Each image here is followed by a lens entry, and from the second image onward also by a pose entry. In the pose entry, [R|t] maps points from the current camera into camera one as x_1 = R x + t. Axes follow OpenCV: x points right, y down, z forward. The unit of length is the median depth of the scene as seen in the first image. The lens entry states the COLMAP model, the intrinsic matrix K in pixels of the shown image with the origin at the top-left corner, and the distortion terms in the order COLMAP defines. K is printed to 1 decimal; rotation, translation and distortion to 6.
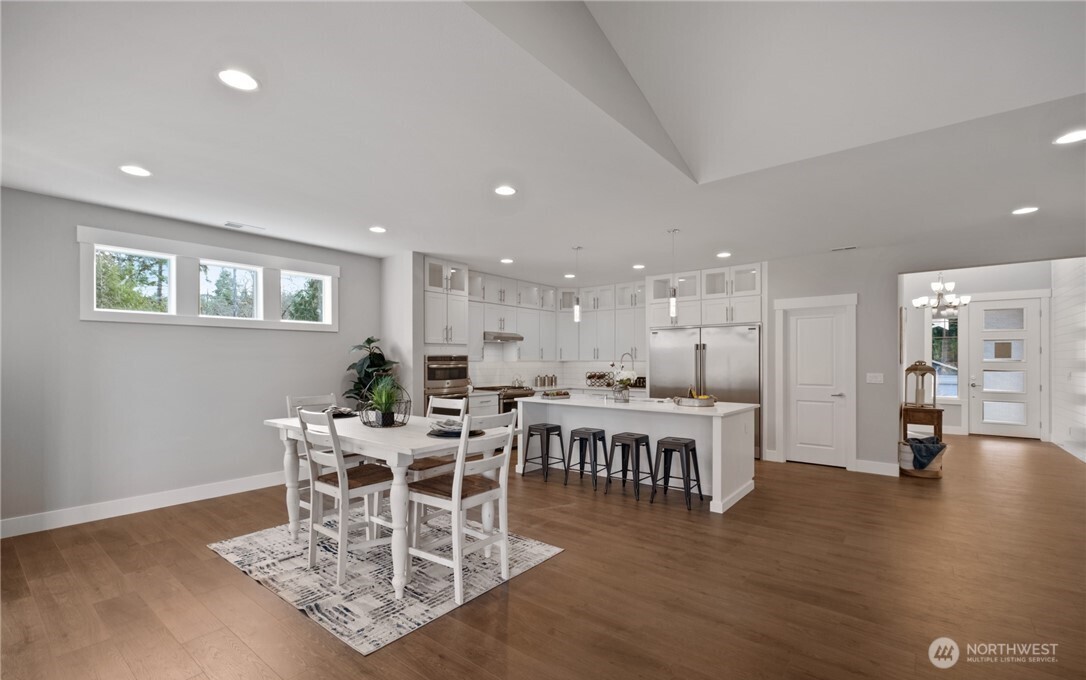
lens RADIAL K [[470.9, 0, 552.6], [0, 470.9, 362.9], [0, 0, 1]] dist [0.001746, 0.000079]
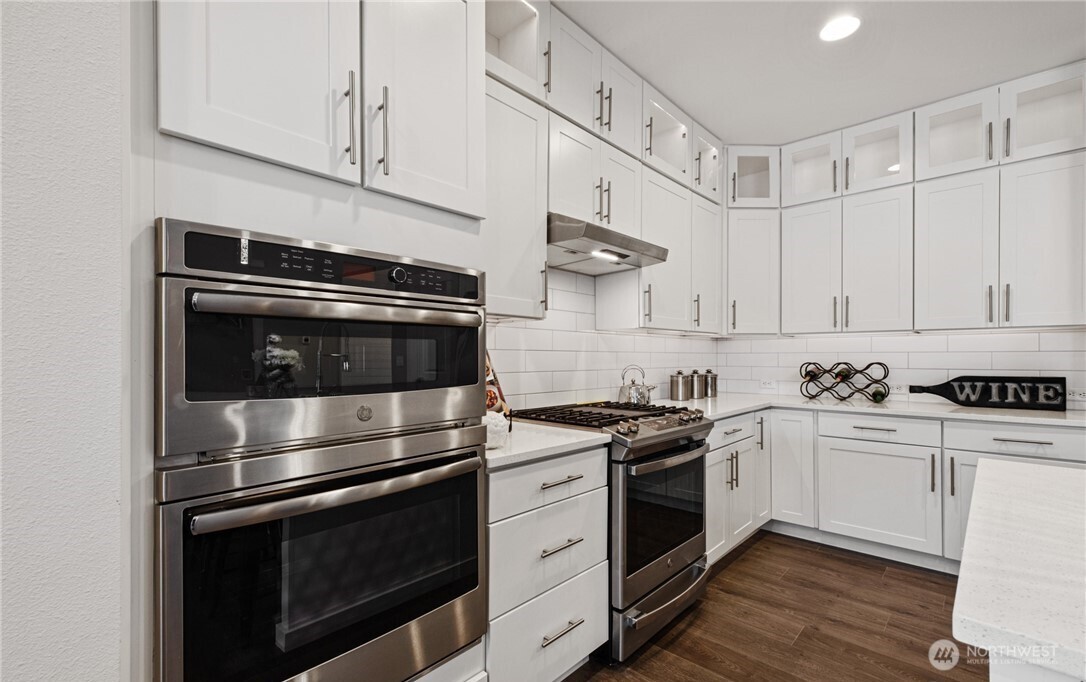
lens RADIAL K [[470.9, 0, 542.0], [0, 470.9, 351.3], [0, 0, 1]] dist [0.001746, 0.000079]
pose [[0.994498, -0.001541, -0.104740, -0.115744], [-0.000378, 0.999833, -0.018293, 0.020006], [0.104751, 0.018232, 0.994331, 0.696597]]
